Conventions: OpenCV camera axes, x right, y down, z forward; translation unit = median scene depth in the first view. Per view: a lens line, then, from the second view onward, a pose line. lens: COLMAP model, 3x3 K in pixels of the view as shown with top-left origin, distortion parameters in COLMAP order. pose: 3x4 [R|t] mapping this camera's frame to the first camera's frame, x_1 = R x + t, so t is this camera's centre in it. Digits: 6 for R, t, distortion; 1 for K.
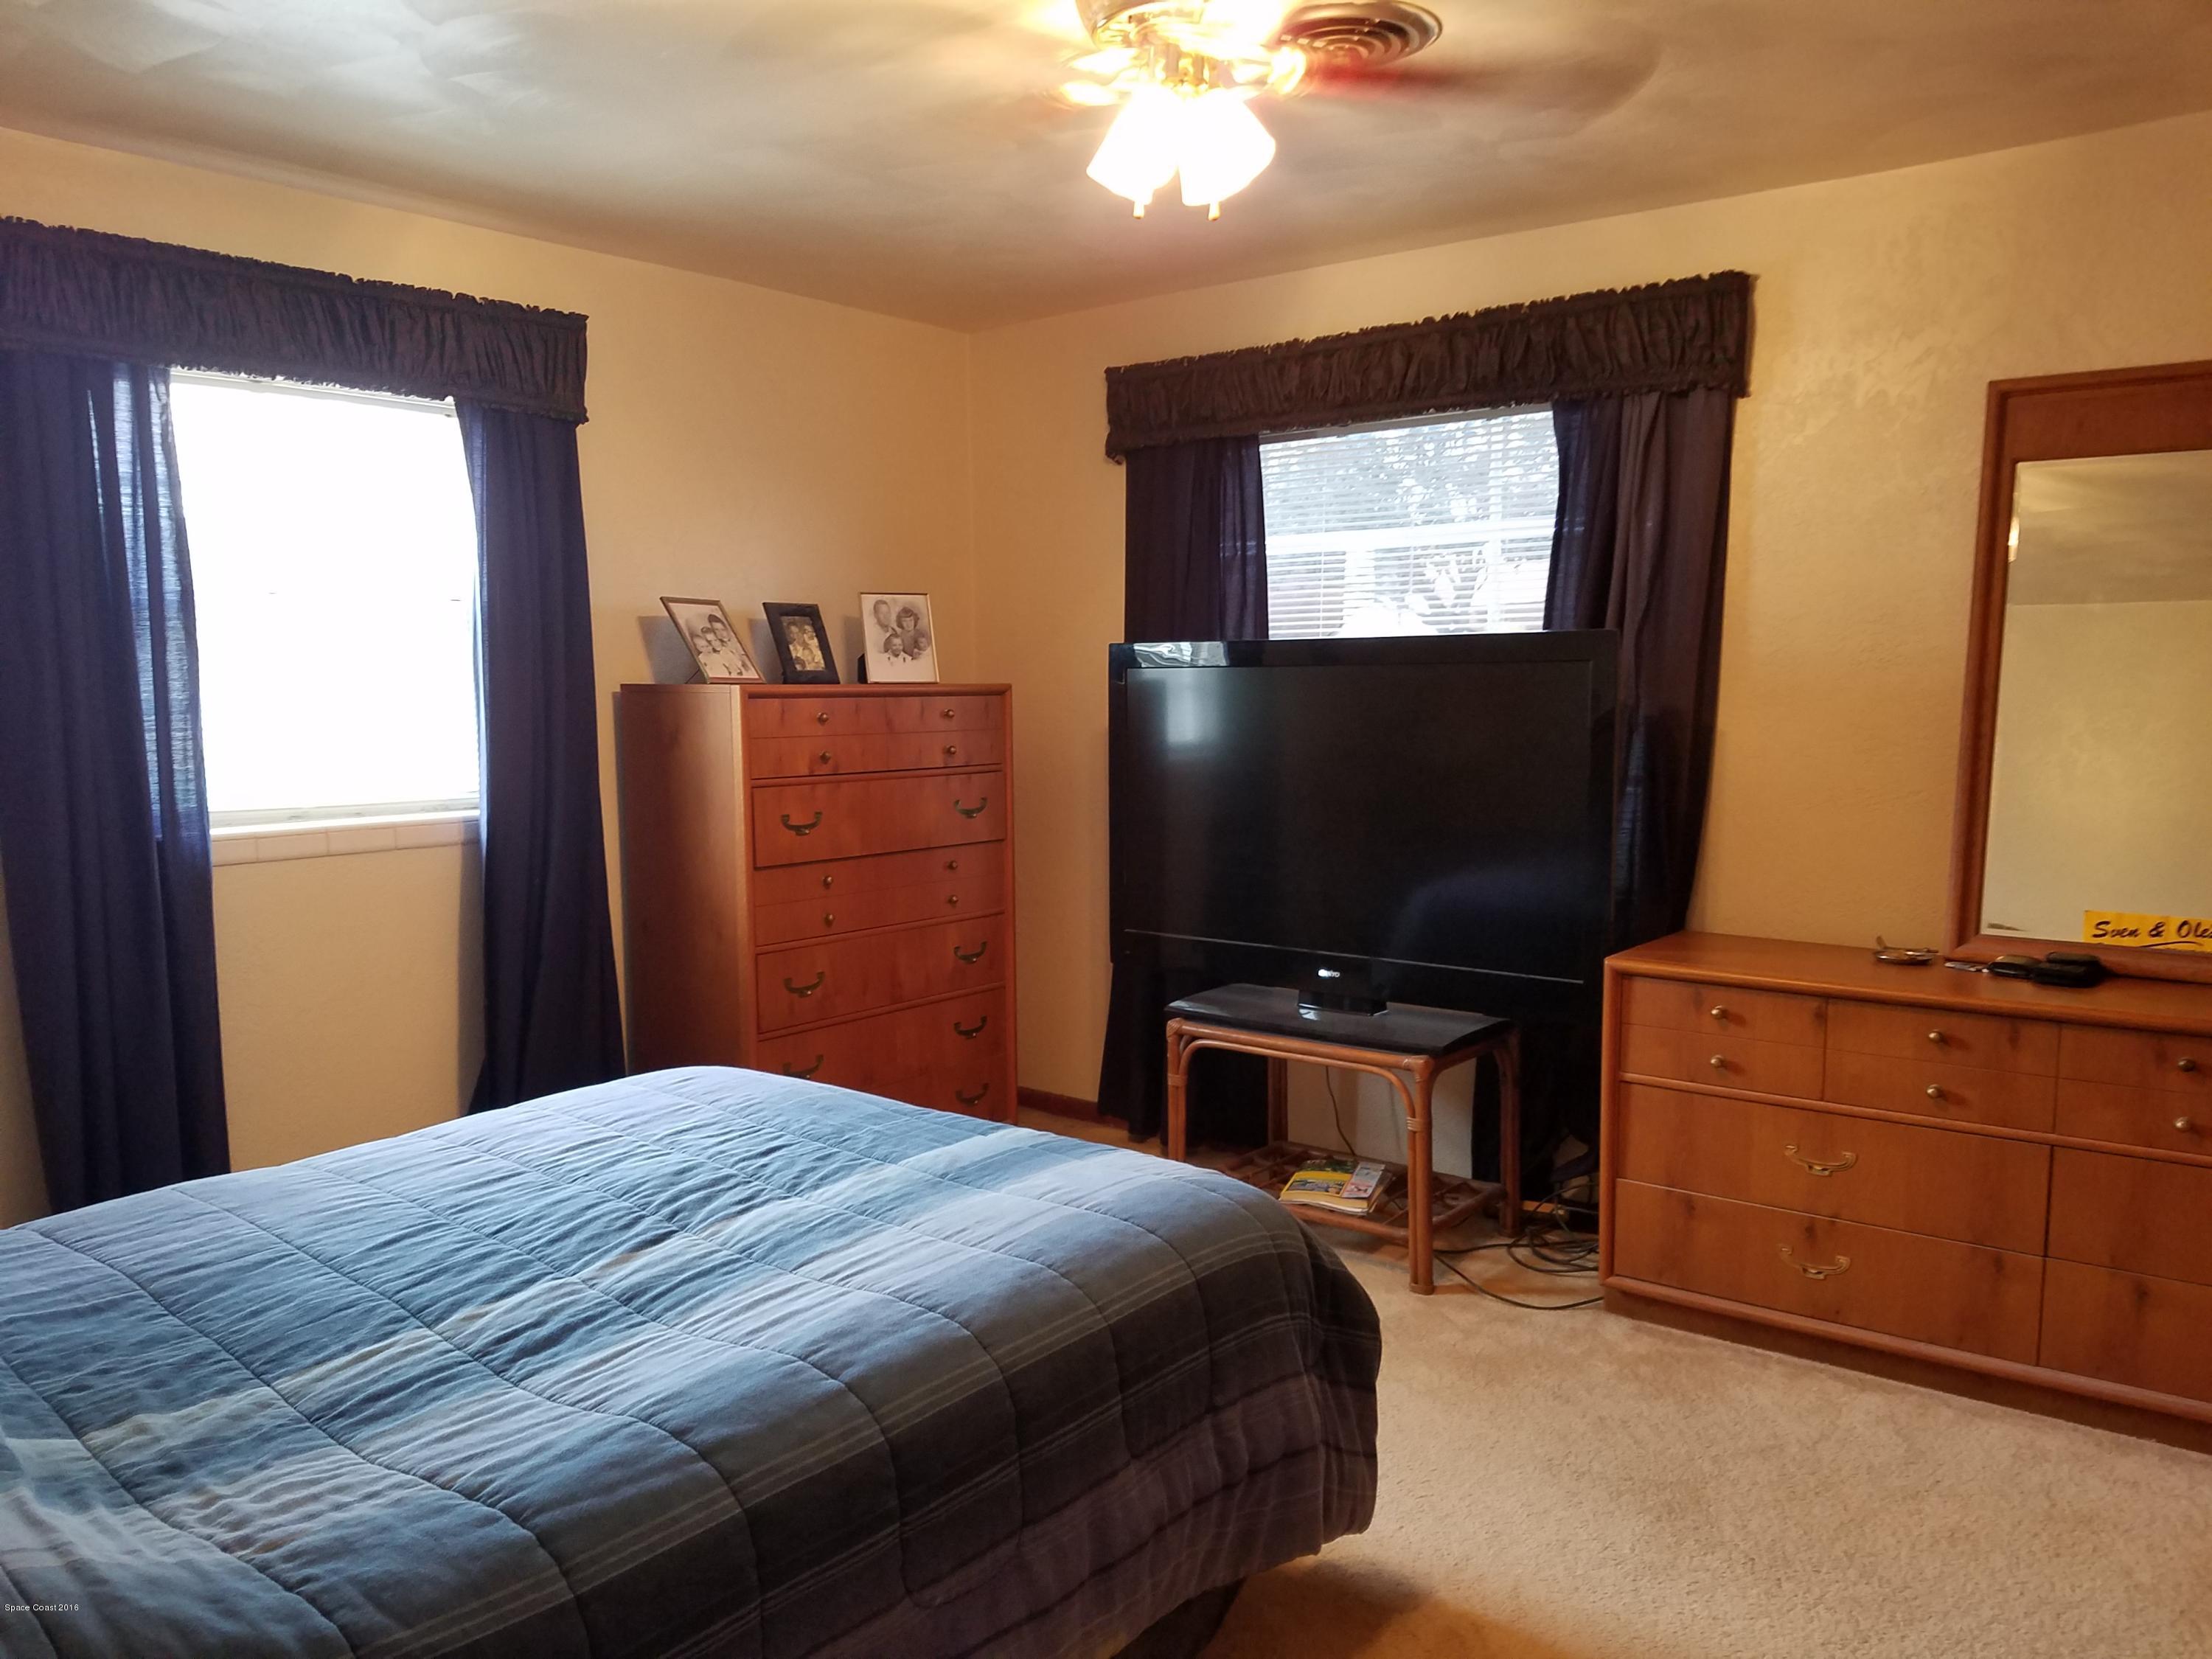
lens RADIAL K [[1706.0, 0, 1111.4], [0, 1706.0, 781.6], [0, 0, 1]] dist [0.288676, -0.352240]
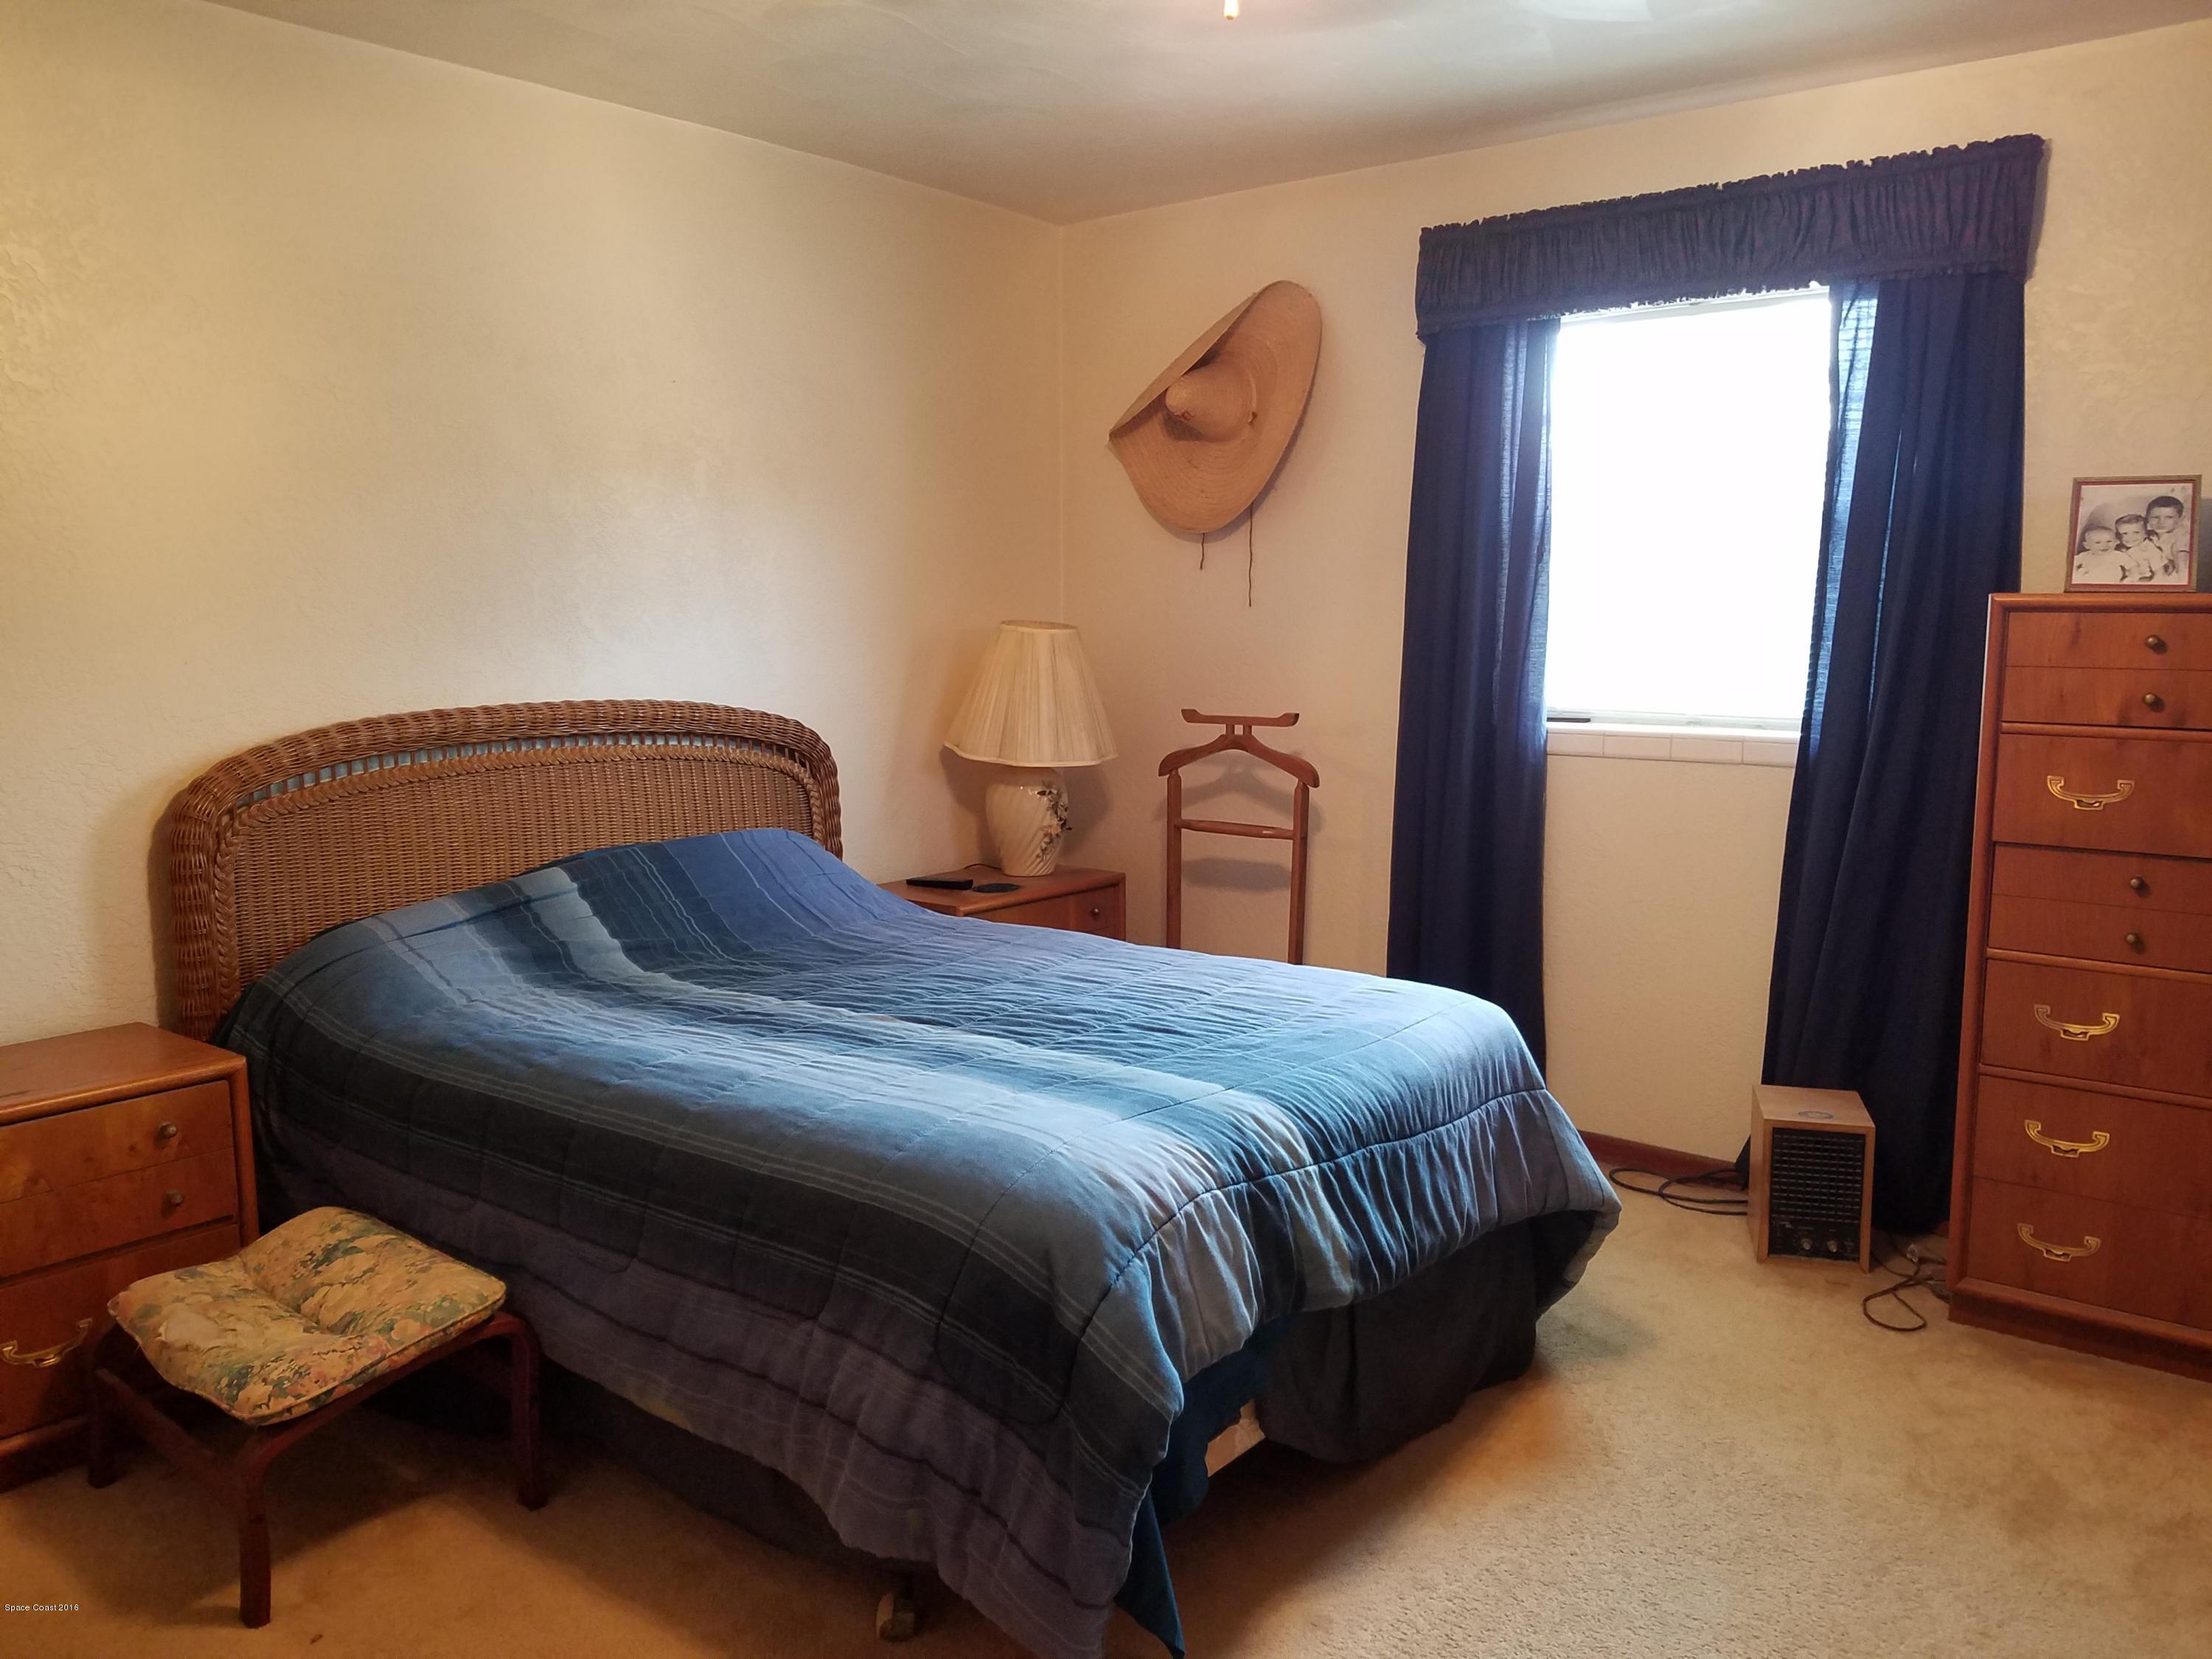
lens RADIAL K [[1729.3, 0, 1107.0], [0, 1729.3, 824.4], [0, 0, 1]] dist [0.051199, -0.140835]
pose [[0.023064, 0.127472, -0.991574, 0.586033], [-0.069358, 0.989652, 0.125611, -0.026857], [0.997325, 0.065876, 0.031666, 0.666106]]
